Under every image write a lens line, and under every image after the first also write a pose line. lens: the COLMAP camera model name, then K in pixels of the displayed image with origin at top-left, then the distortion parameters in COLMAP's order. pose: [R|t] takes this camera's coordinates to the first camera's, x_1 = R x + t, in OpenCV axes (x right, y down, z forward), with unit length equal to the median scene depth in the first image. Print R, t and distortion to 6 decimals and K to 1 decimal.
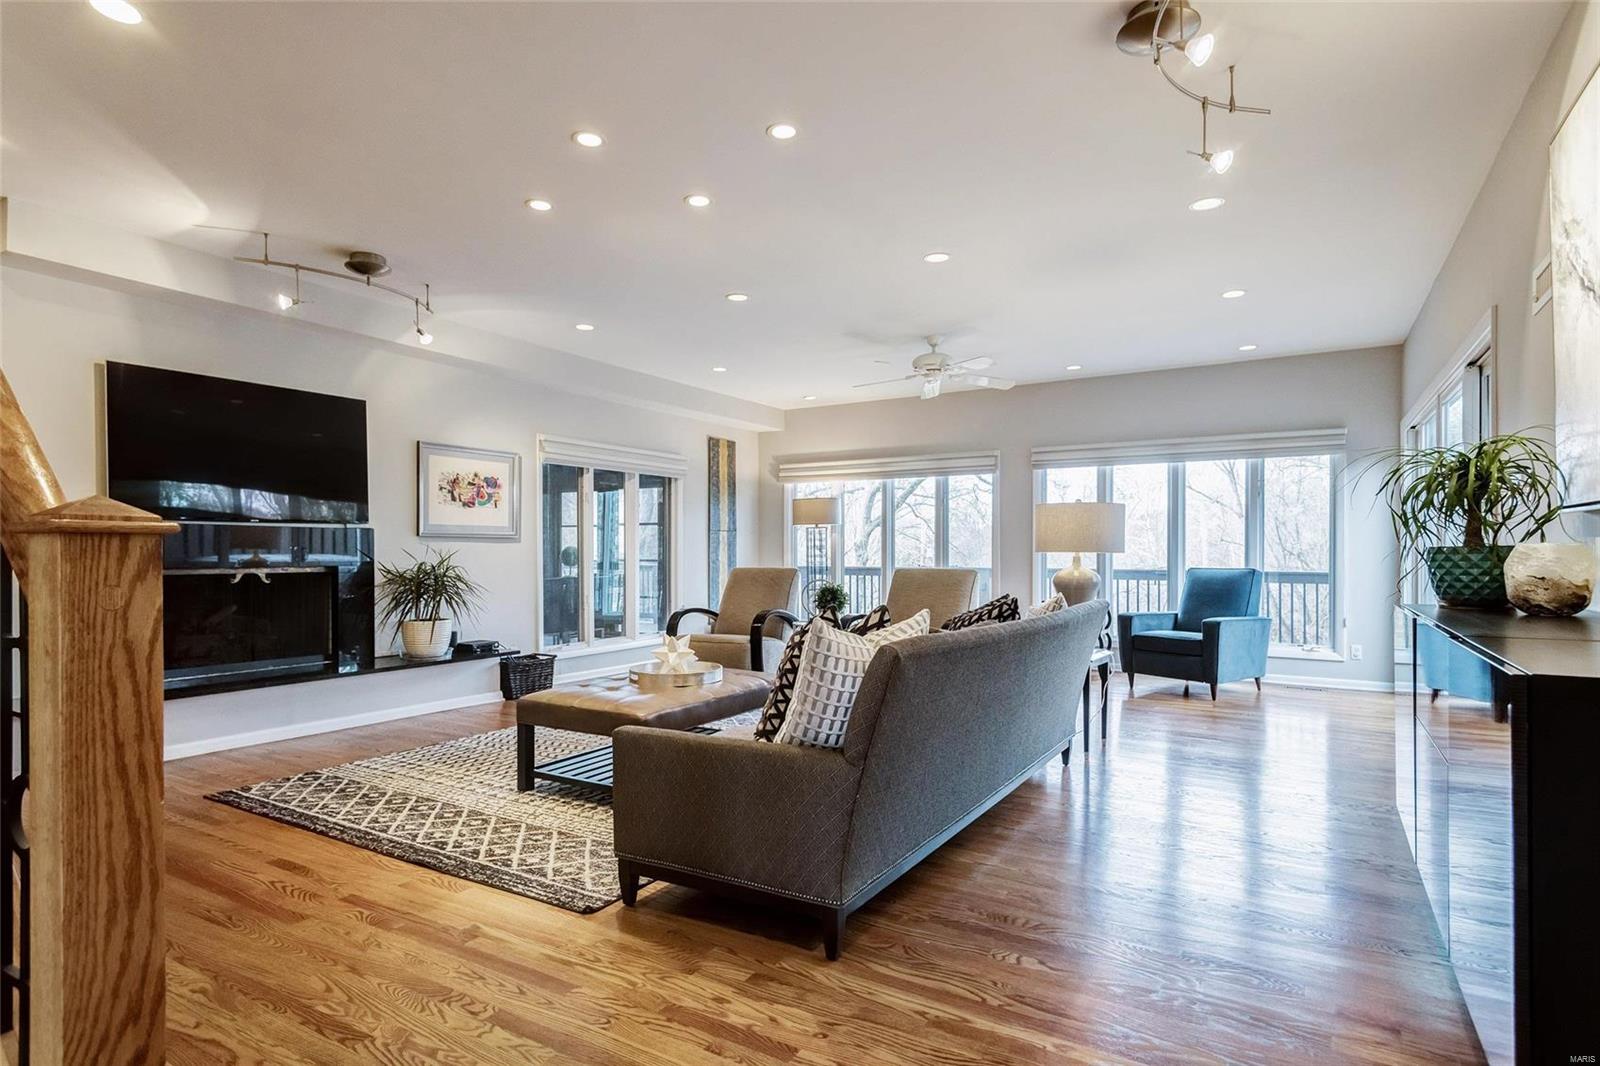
lens RADIAL K [[847.4, 0, 793.0], [0, 847.4, 544.3], [0, 0, 1]] dist [0.004948, 0.000527]
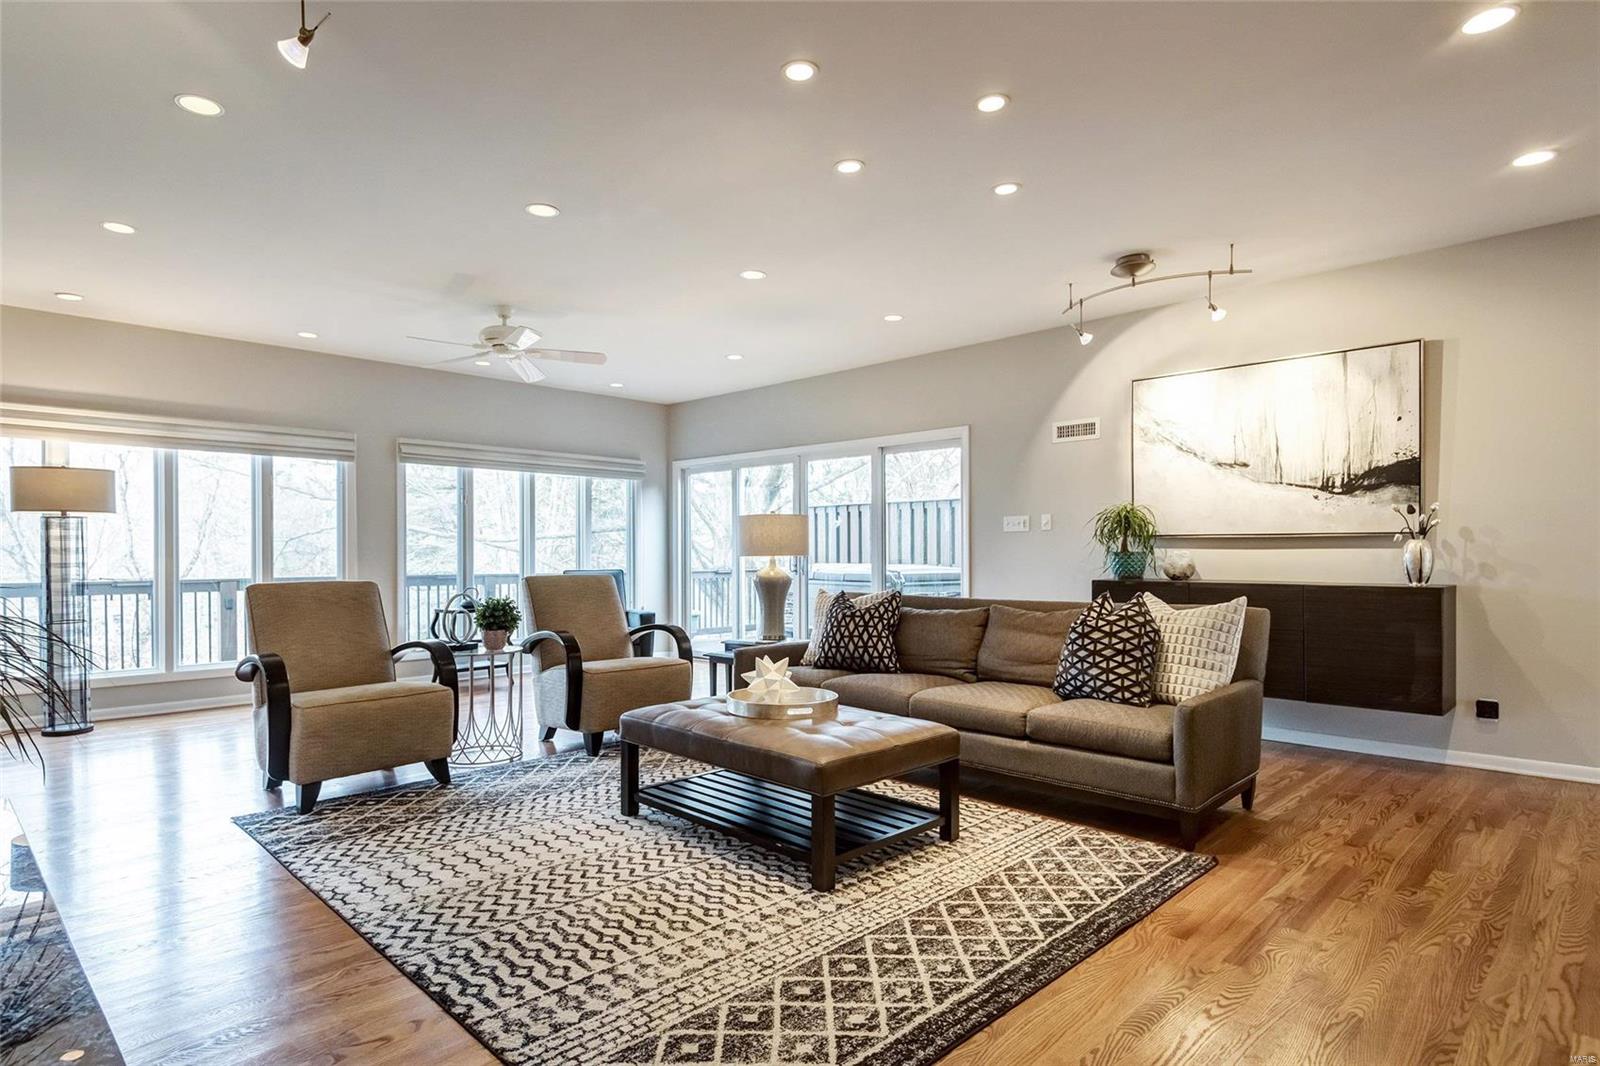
lens RADIAL K [[847.4, 0, 791.2], [0, 847.4, 543.3], [0, 0, 1]] dist [0.004948, 0.000527]
pose [[0.255160, 0.007959, 0.966866, -1.076330], [-0.004749, 0.999964, -0.006978, 0.000324], [-0.966887, -0.002811, 0.255189, 0.887273]]
